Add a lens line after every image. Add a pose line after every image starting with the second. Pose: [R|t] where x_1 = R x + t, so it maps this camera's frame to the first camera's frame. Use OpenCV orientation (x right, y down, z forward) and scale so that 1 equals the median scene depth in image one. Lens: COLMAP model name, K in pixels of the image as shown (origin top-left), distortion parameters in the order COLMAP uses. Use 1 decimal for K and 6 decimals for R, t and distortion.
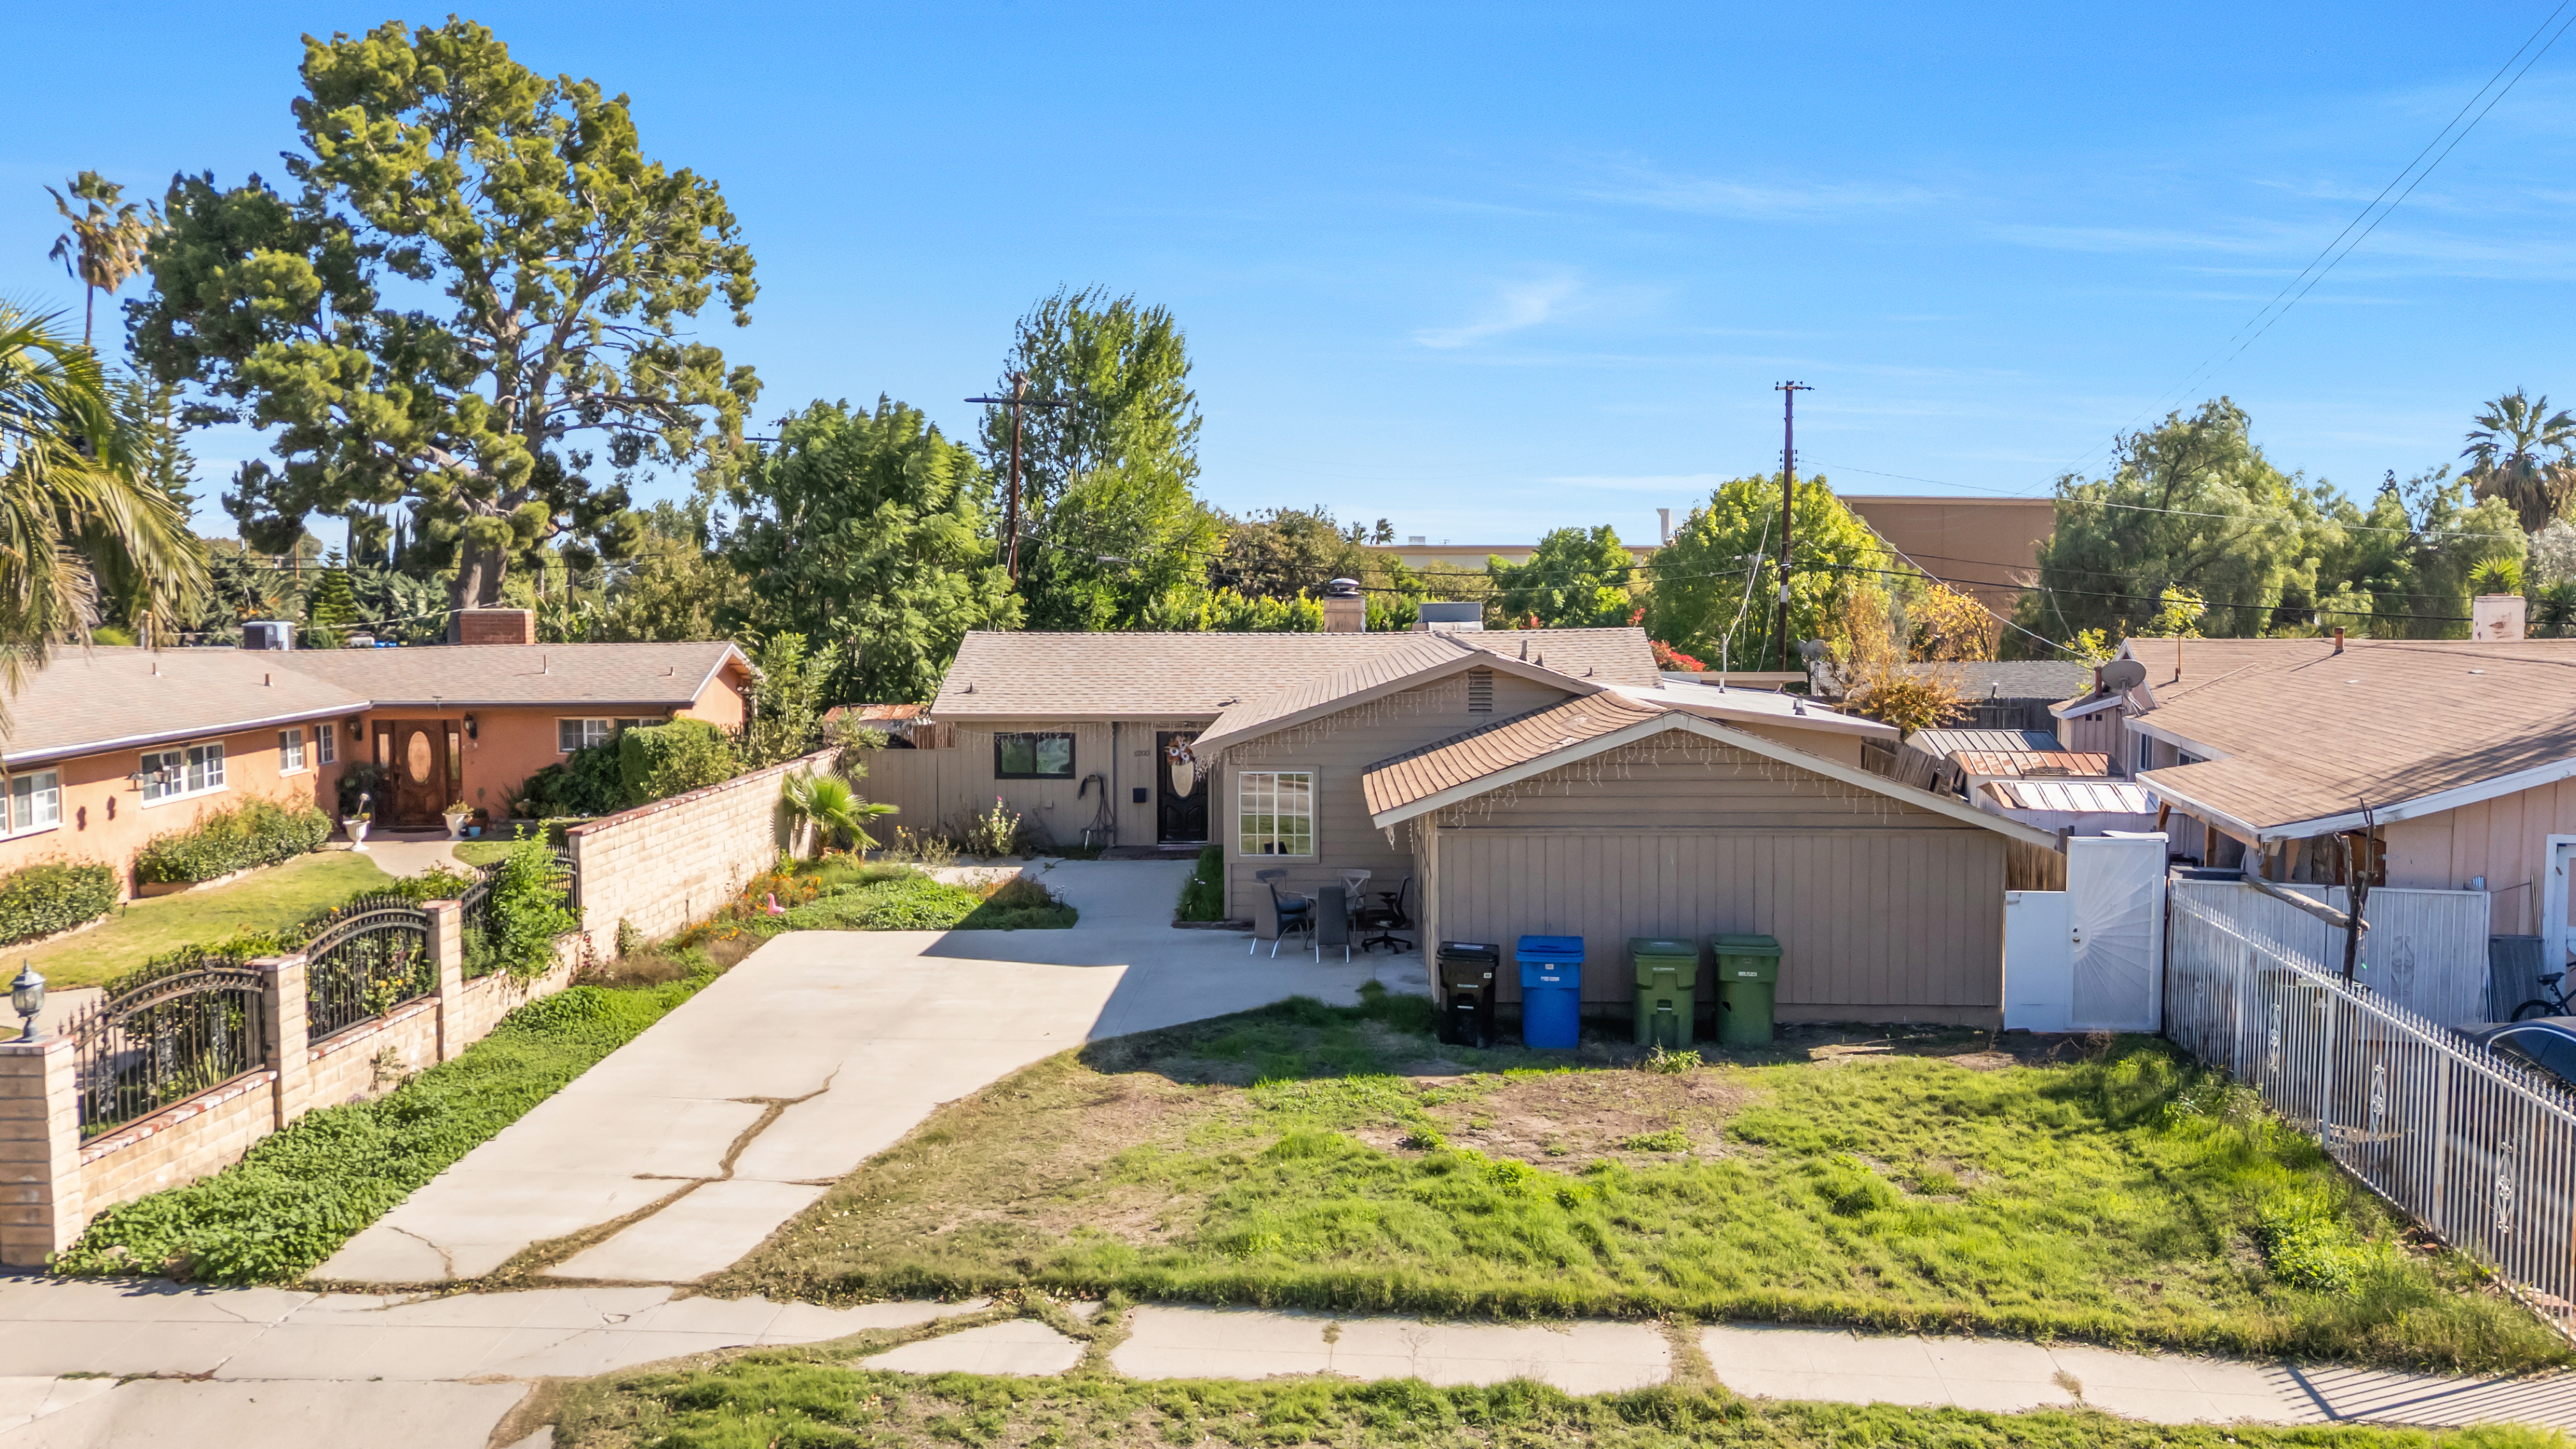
lens RADIAL K [[1887.8, 0, 1288.0], [0, 1887.8, 724.5], [0, 0, 1]] dist [0.088153, -0.092569]
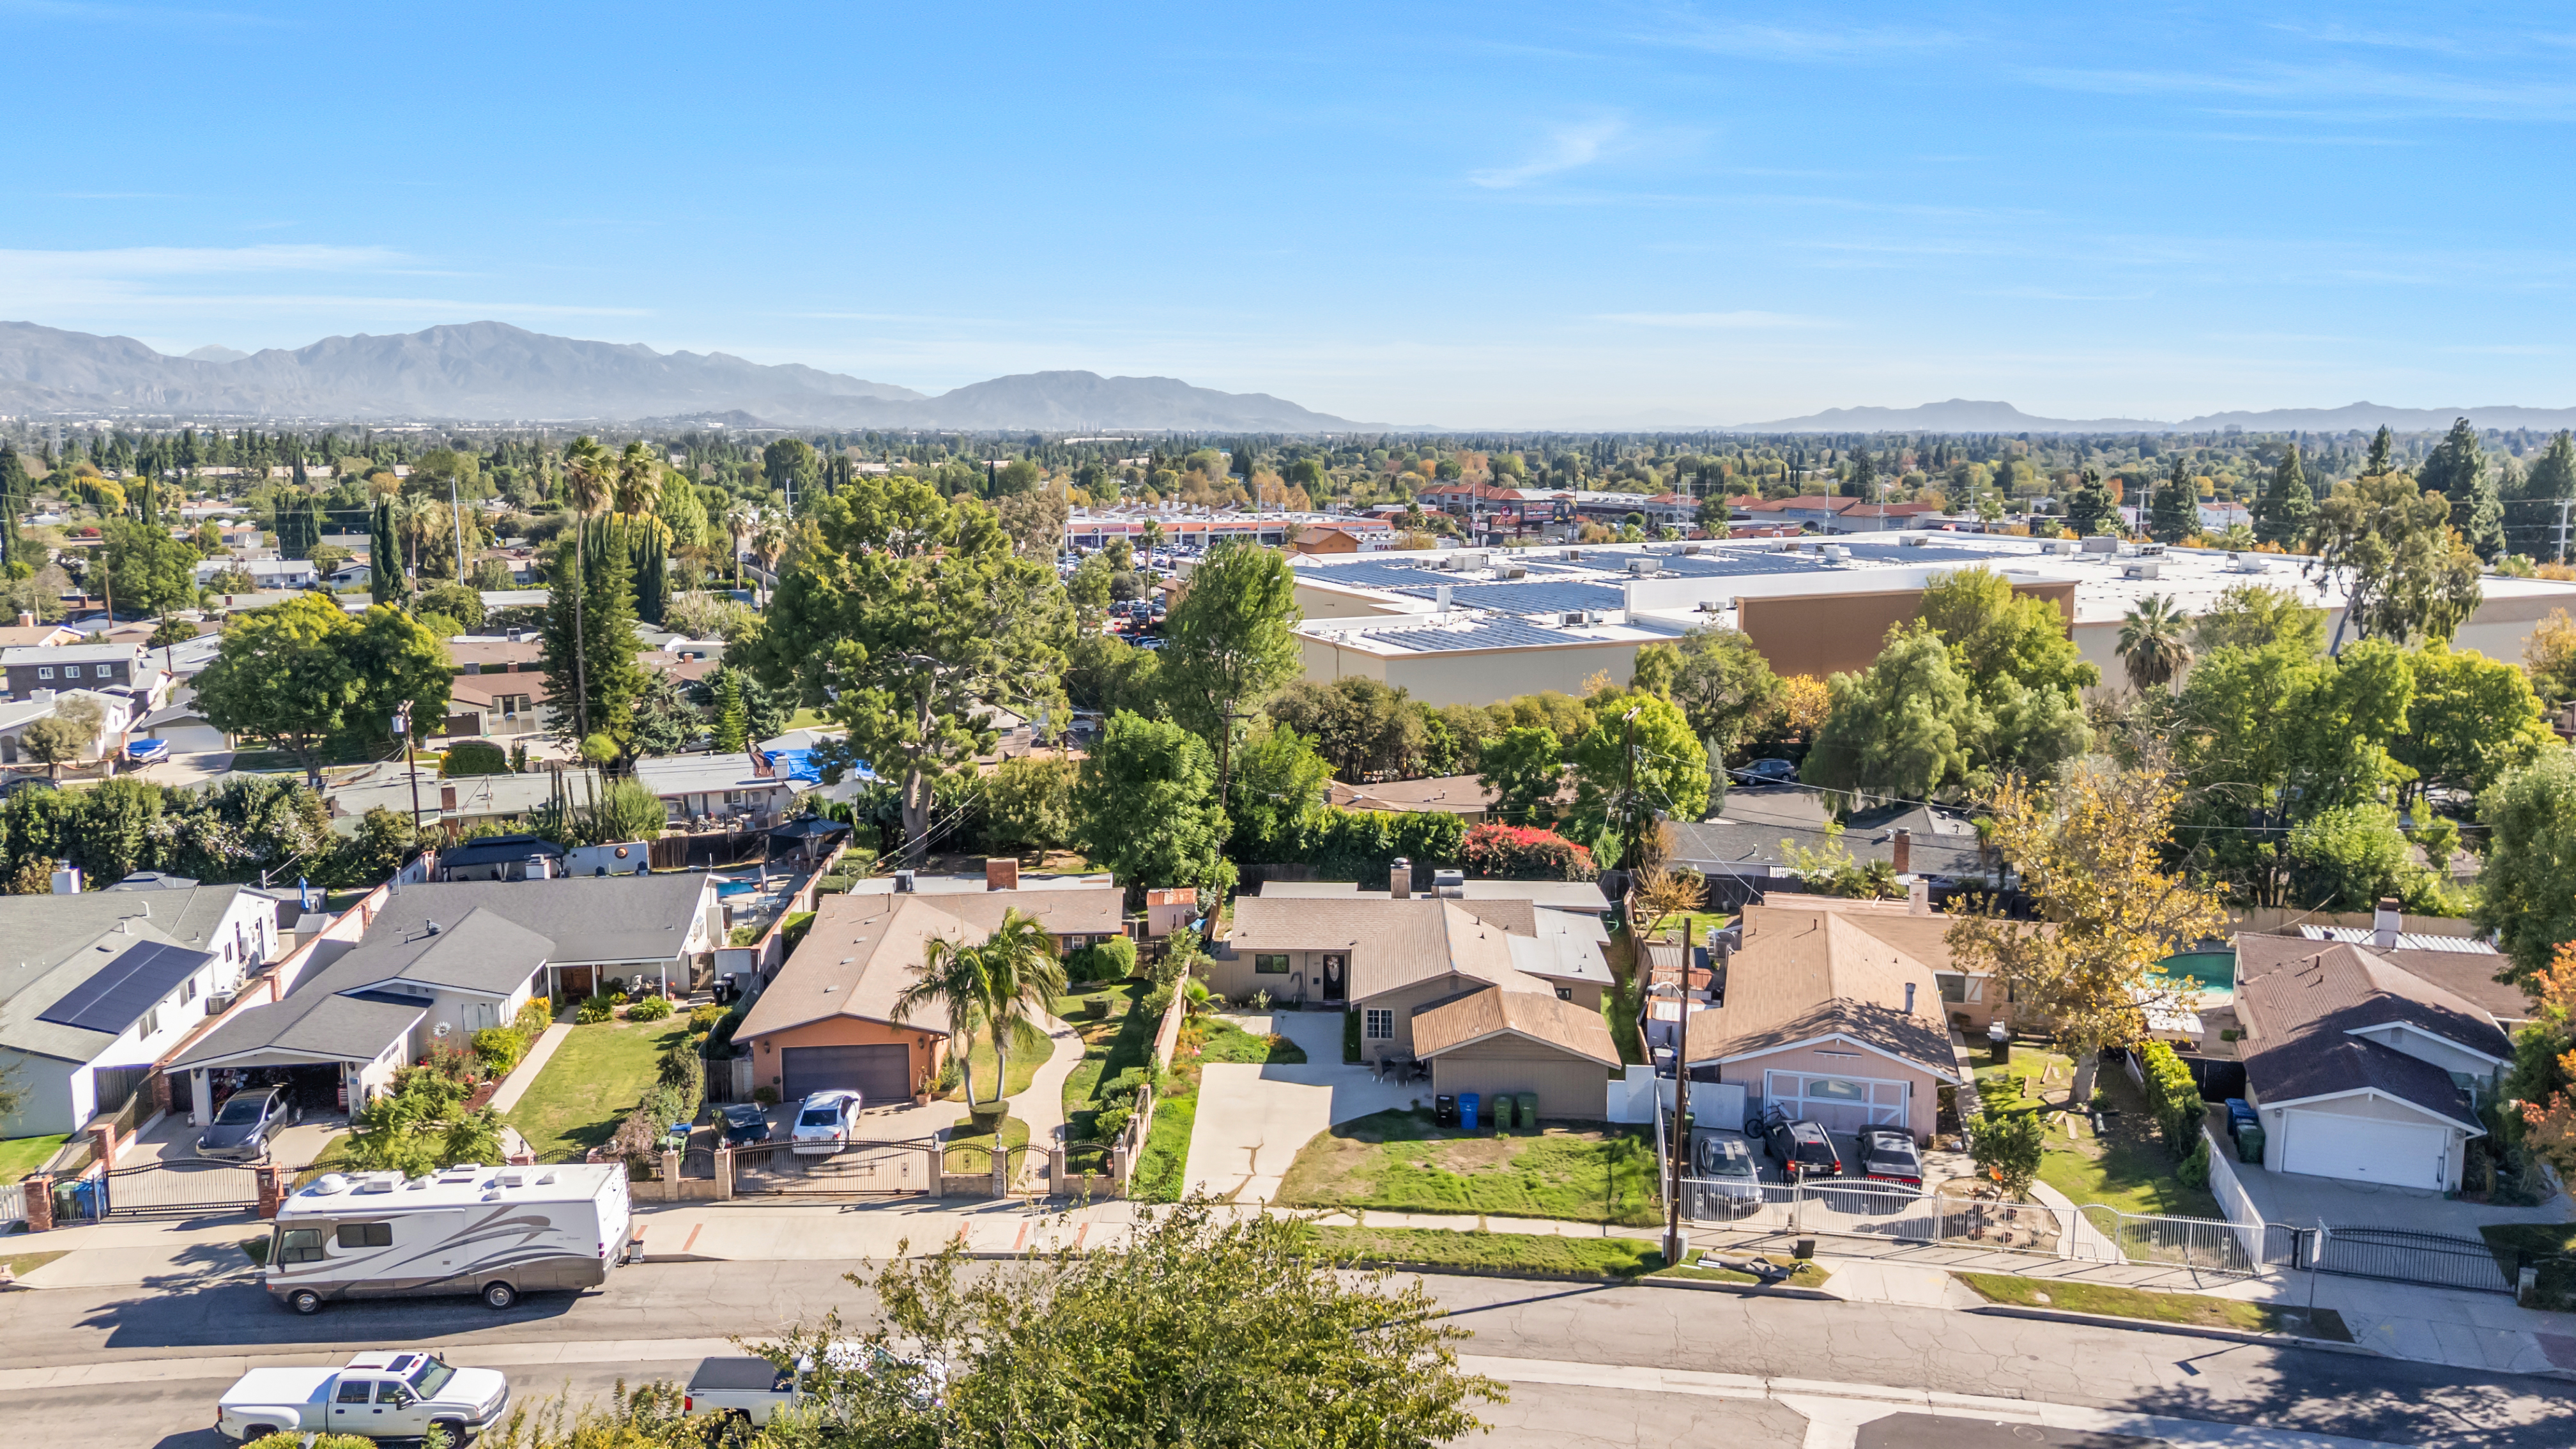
lens RADIAL K [[1891.1, 0, 1288.0], [0, 1891.1, 724.5], [0, 0, 1]] dist [0.128672, -0.187371]
pose [[0.999868, 0.001443, -0.016174, -0.125506], [-0.000021, 0.996159, 0.087567, -0.819410], [0.016239, -0.087555, 0.996027, -2.253282]]
